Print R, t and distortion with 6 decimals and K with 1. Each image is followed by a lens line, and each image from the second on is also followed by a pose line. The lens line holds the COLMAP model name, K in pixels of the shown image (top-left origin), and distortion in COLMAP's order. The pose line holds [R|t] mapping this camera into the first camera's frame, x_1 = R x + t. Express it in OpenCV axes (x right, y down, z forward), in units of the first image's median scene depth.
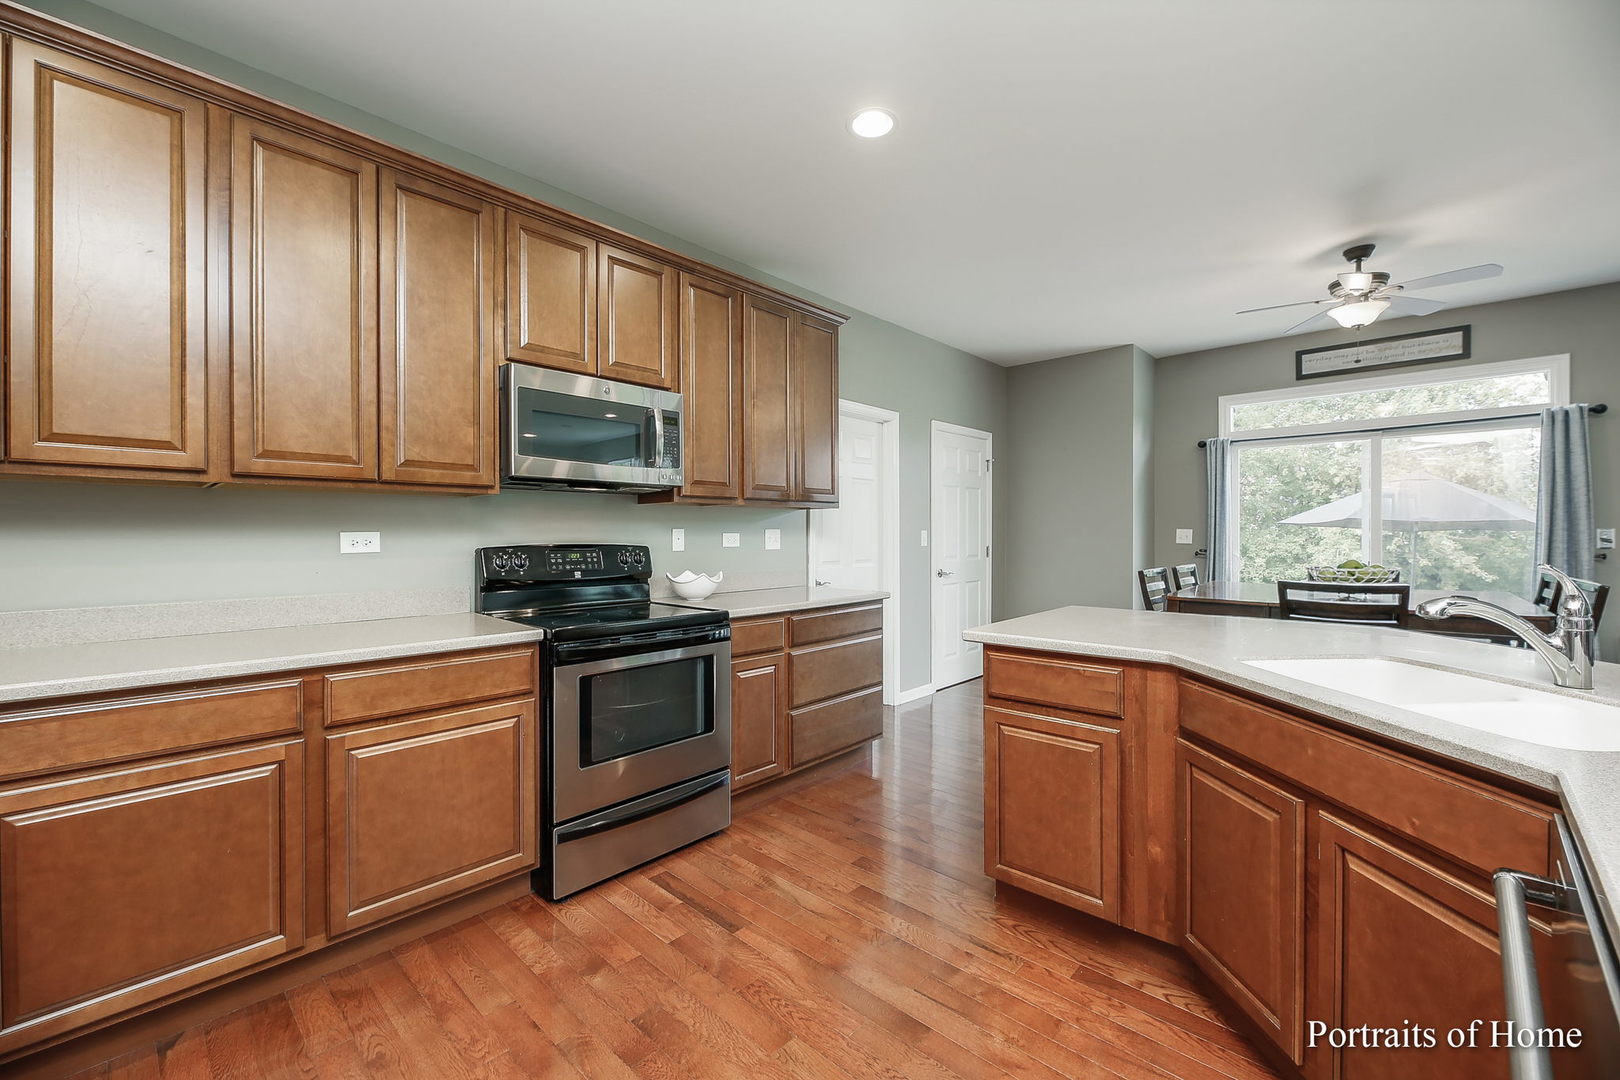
lens RADIAL K [[690.2, 0, 875.9], [0, 690.2, 537.8], [0, 0, 1]] dist [0.014855, -0.000039]
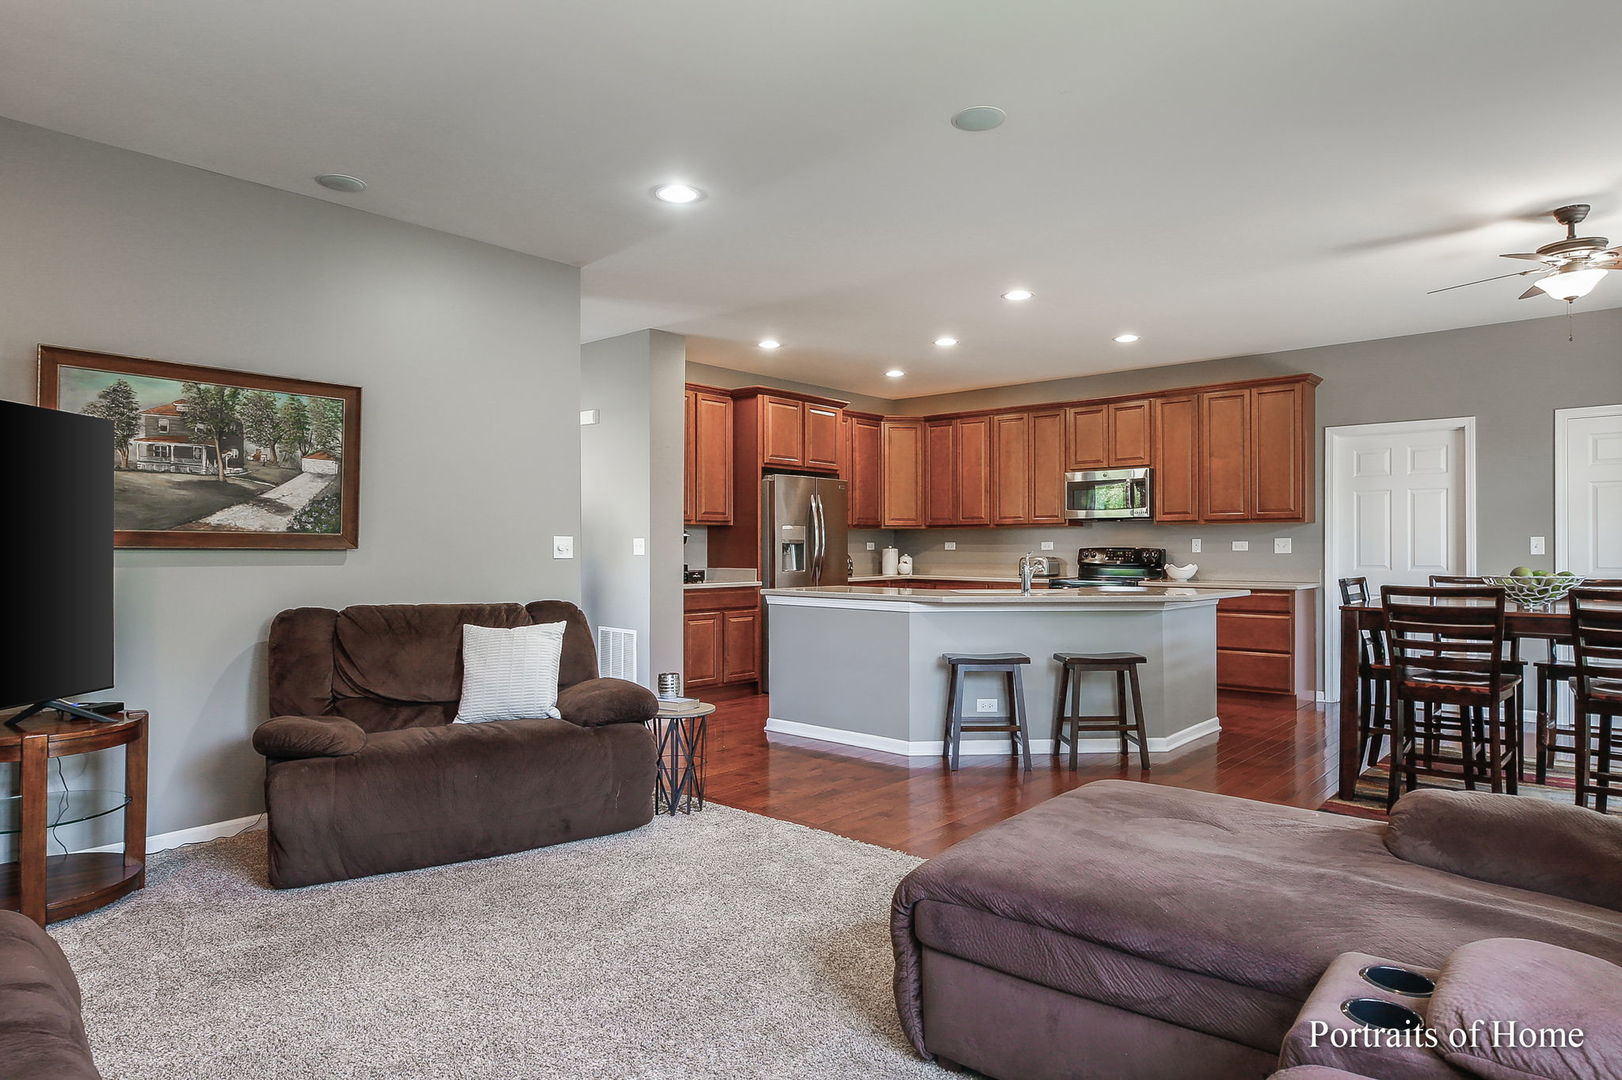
lens RADIAL K [[1001.3, 0, 811.0], [0, 1001.3, 540.0], [0, 0, 1]] dist [0.003405, 0.000745]
pose [[0.006899, -0.001006, -0.999976, 1.937940], [0.003107, 0.999995, -0.000984, -0.008659], [0.999971, -0.003100, 0.006902, 0.053250]]
